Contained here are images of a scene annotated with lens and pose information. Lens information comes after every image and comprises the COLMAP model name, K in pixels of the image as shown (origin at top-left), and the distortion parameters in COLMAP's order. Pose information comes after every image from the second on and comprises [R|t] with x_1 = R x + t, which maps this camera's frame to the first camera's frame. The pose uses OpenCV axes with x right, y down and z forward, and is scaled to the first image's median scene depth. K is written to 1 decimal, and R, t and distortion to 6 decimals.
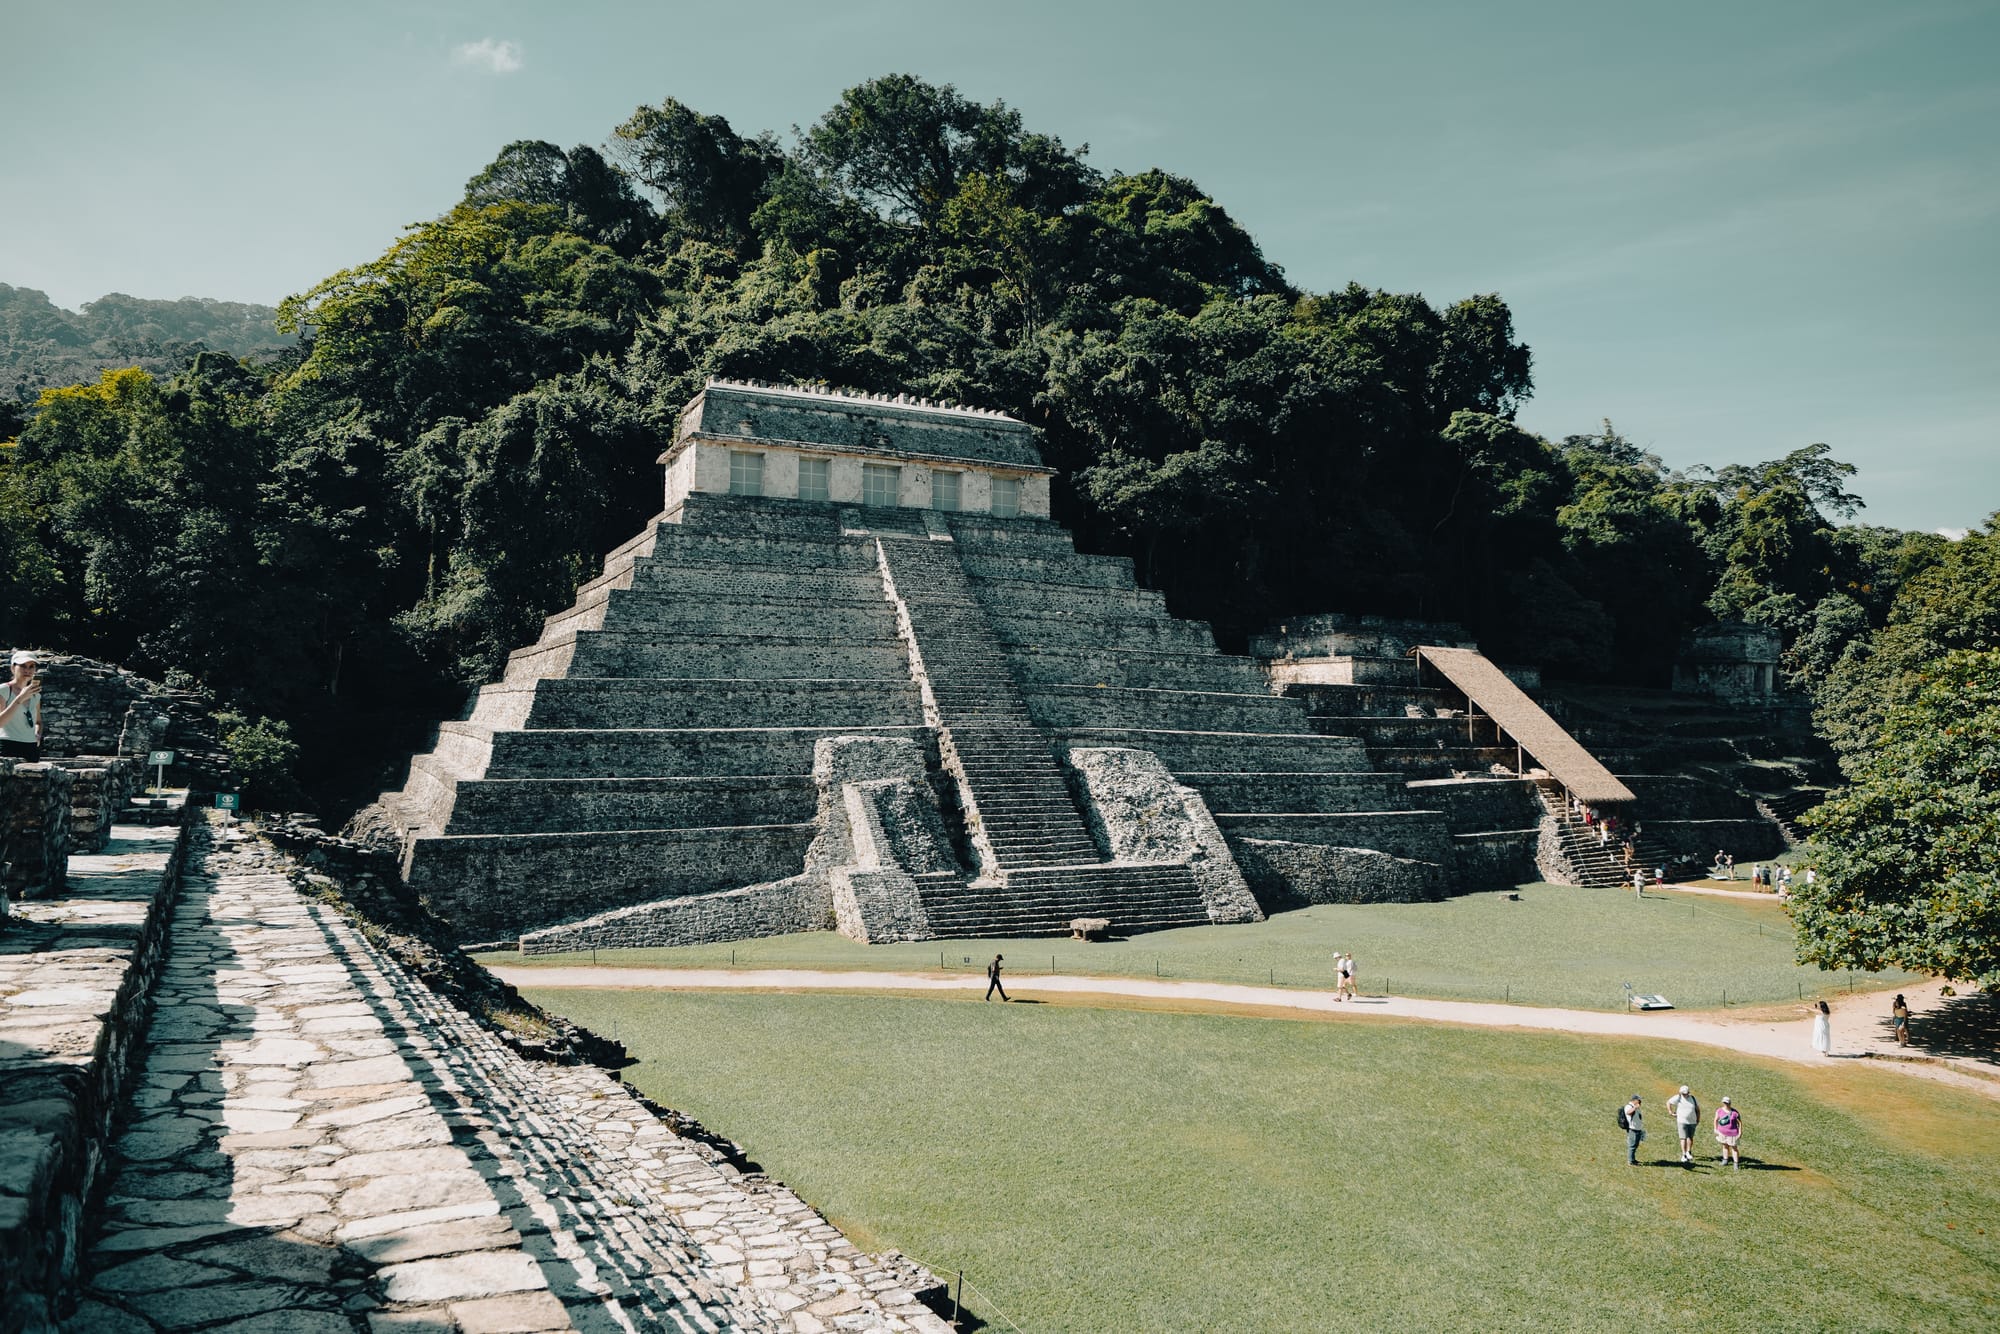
lens RADIAL K [[1364.0, 0, 995.5], [0, 1364.0, 654.8], [0, 0, 1]] dist [0.002241, -0.000444]
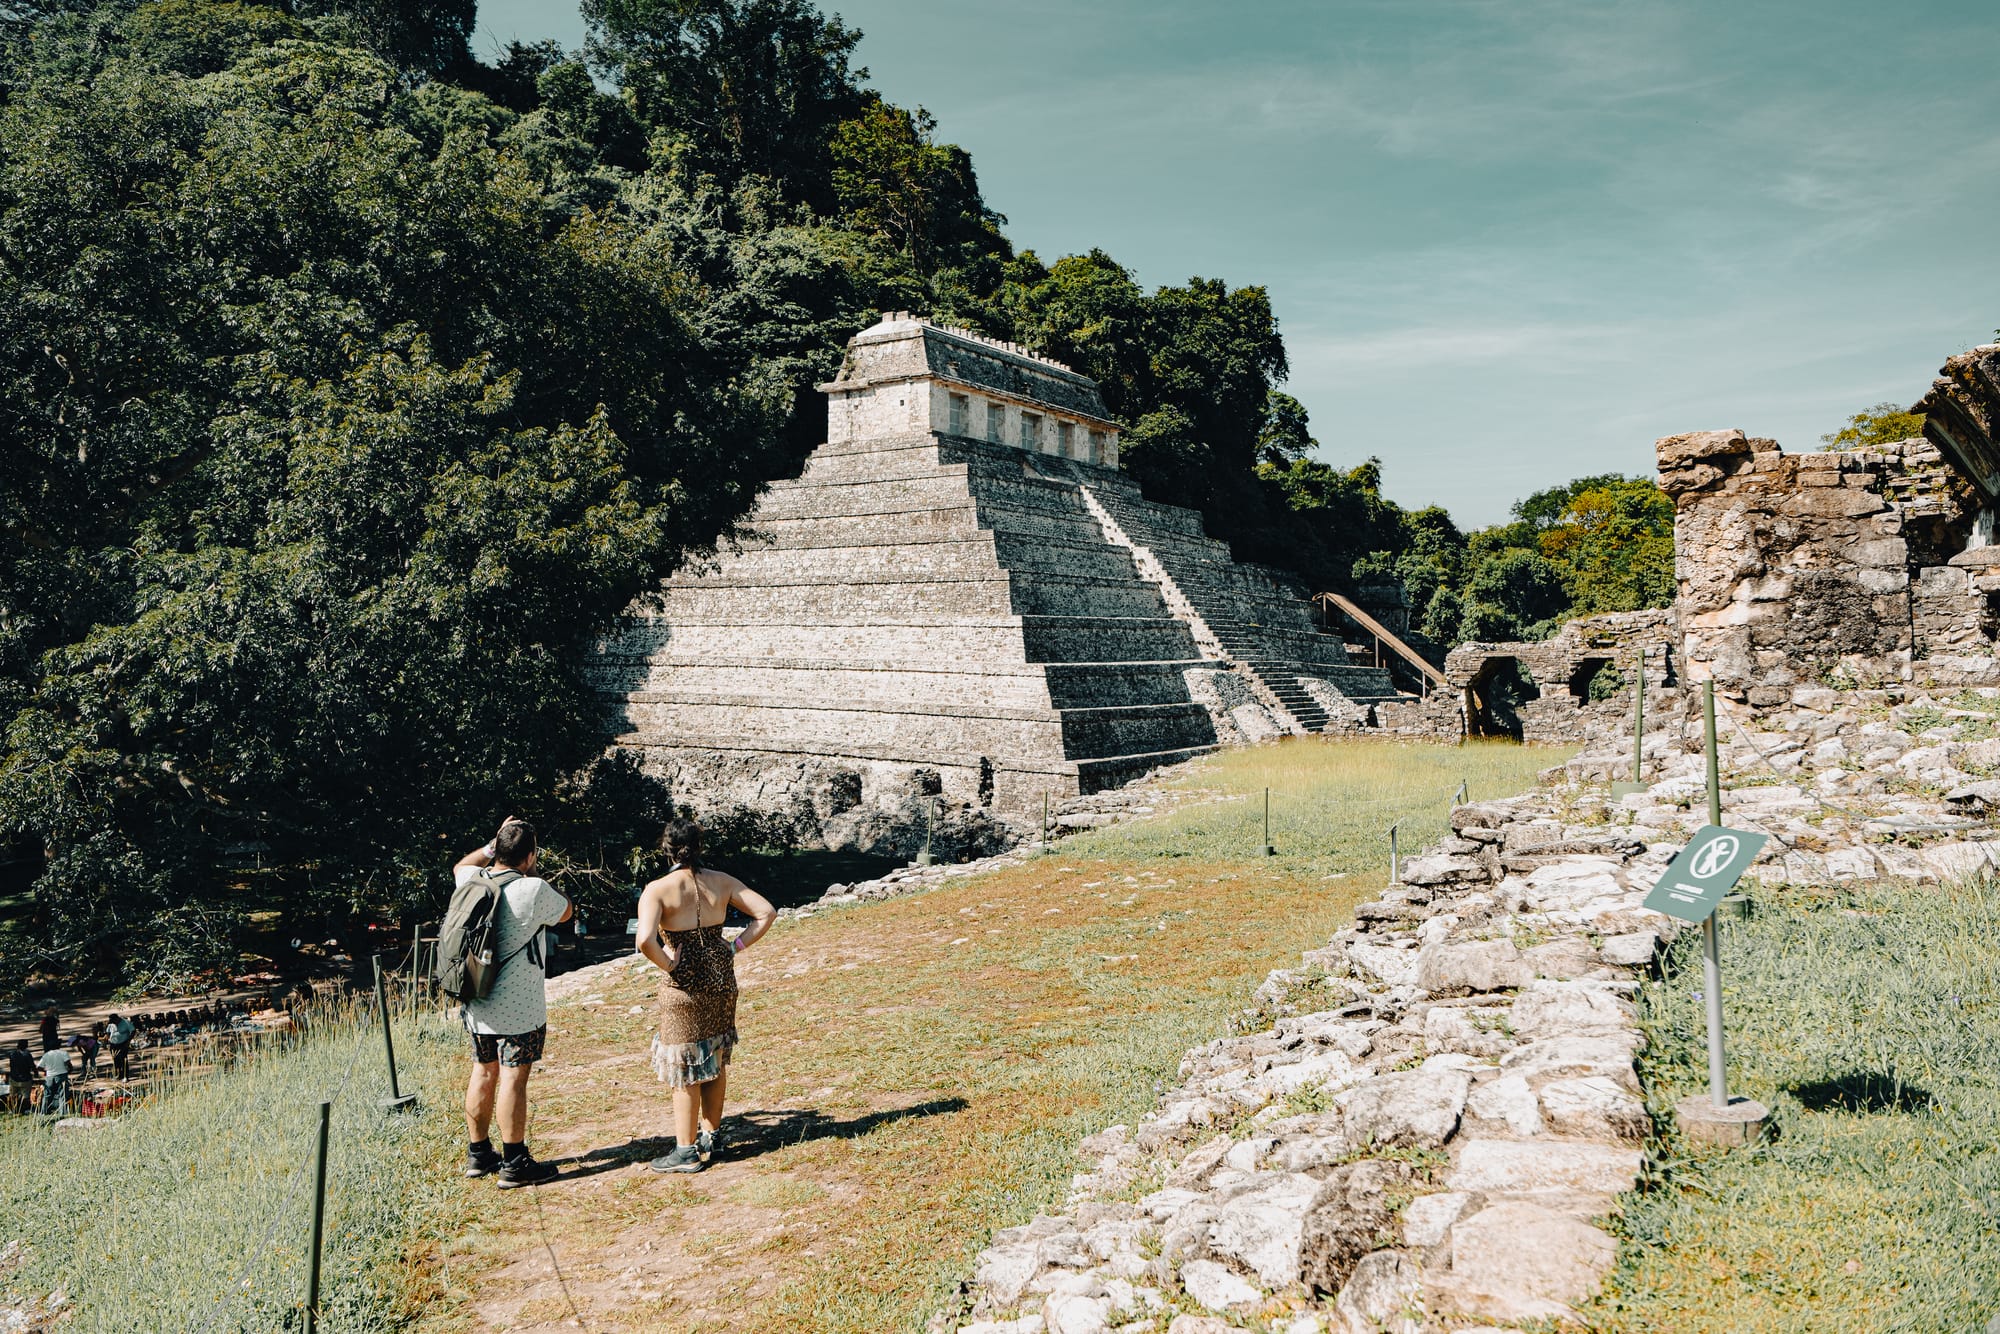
lens RADIAL K [[1500.2, 0, 961.3], [0, 1500.2, 661.5], [0, 0, 1]] dist [0.004053, 0.000510]
pose [[0.867136, -0.001041, 0.498070, -0.709257], [-0.027173, 0.998410, 0.049395, -0.002616], [-0.497330, -0.056366, 0.865729, 0.004451]]
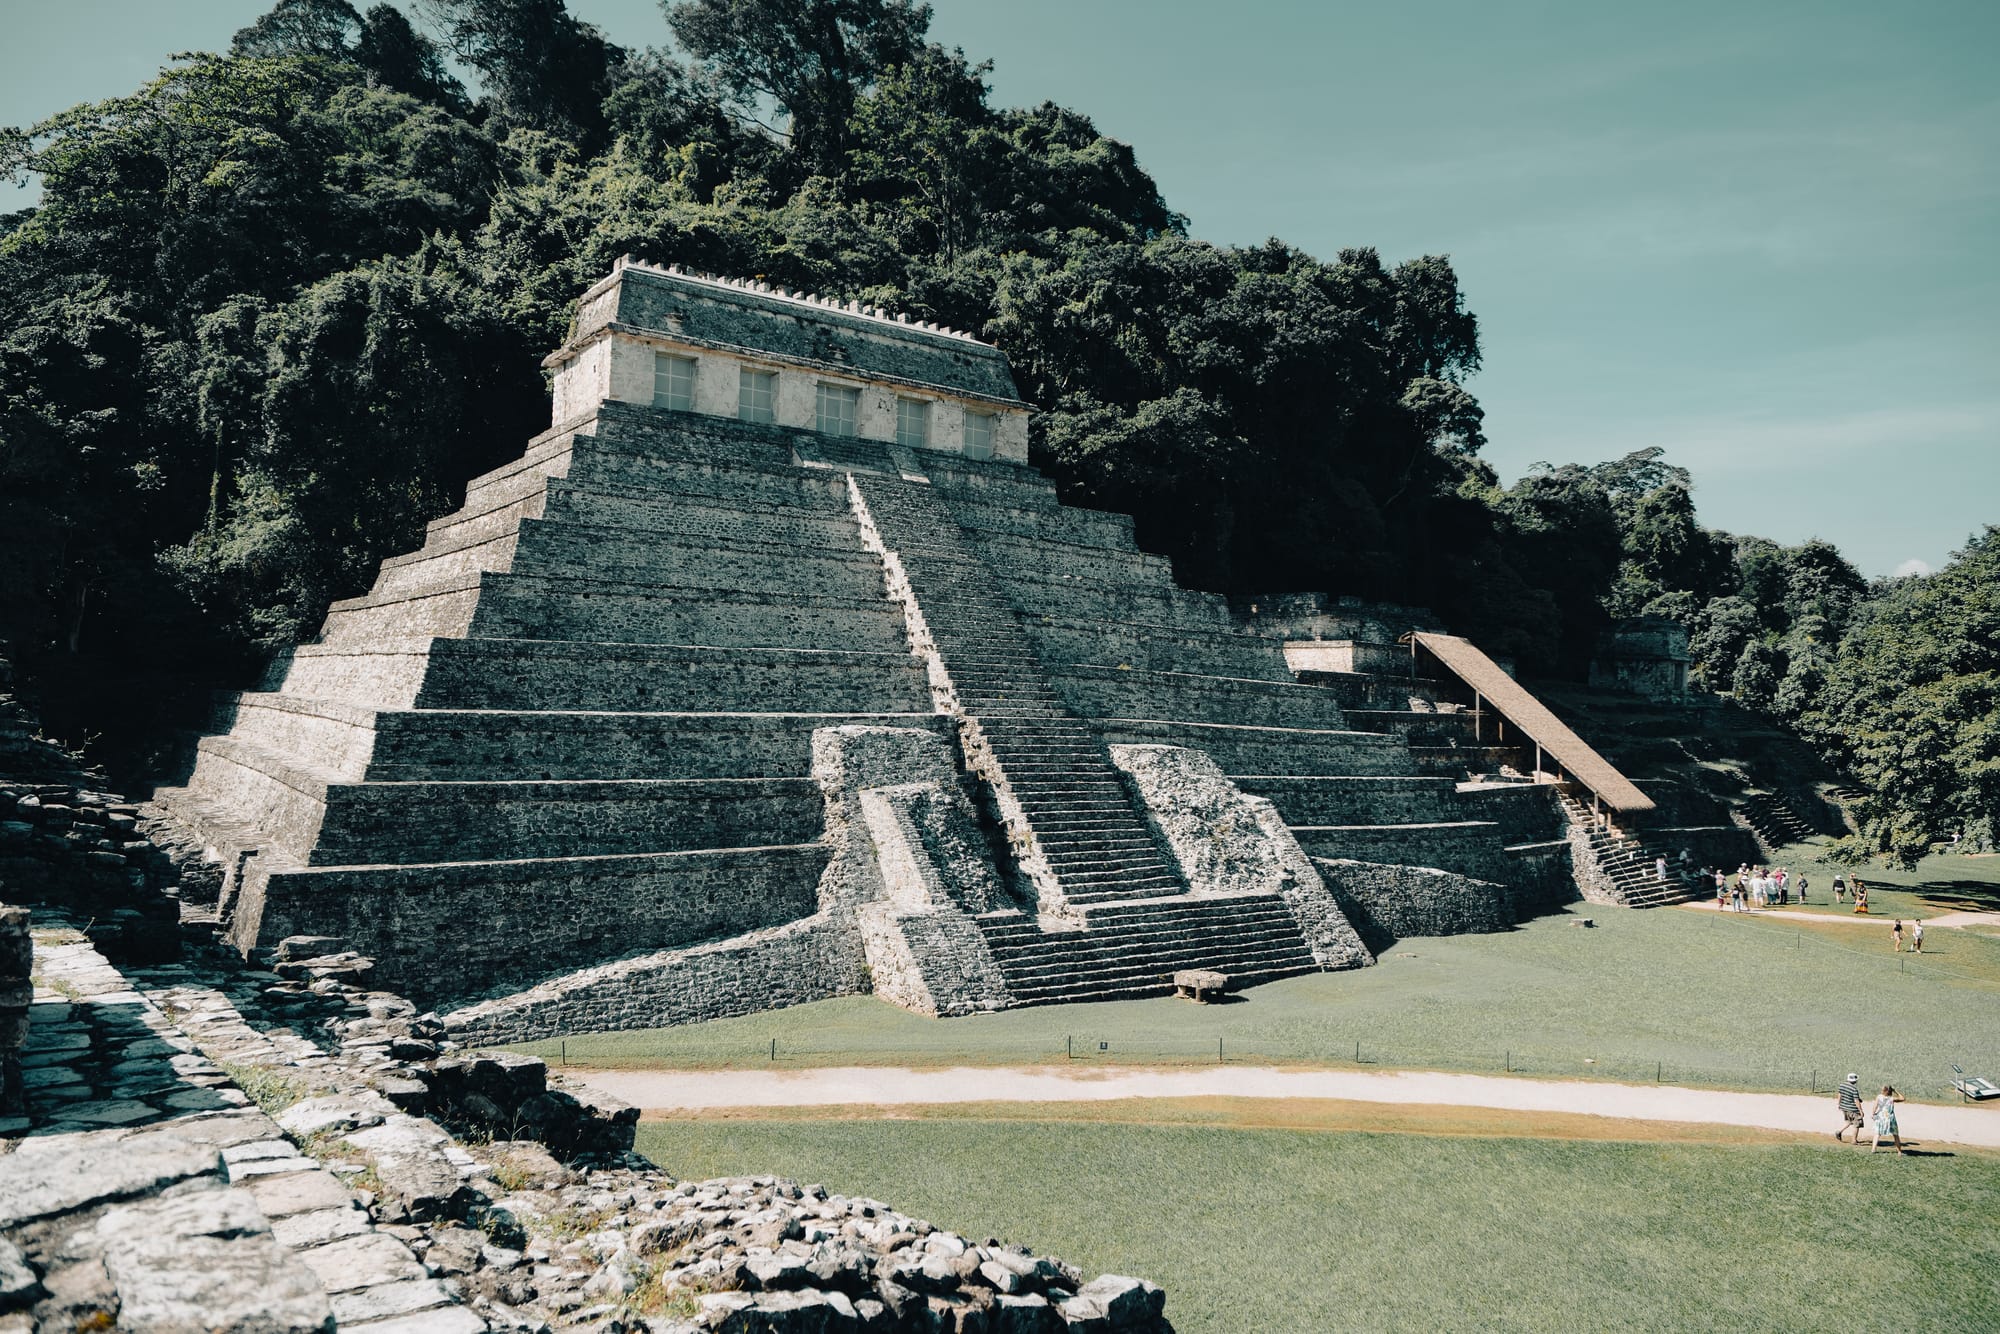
lens RADIAL K [[1364.1, 0, 1000.0], [0, 1364.1, 667.0], [0, 0, 1]] dist [-0.000591, -0.002083]
pose [[0.984197, 0.026036, 0.175151, -0.125702], [-0.030171, 0.999324, 0.020987, 0.006871], [-0.174487, -0.025939, 0.984318, 0.188841]]
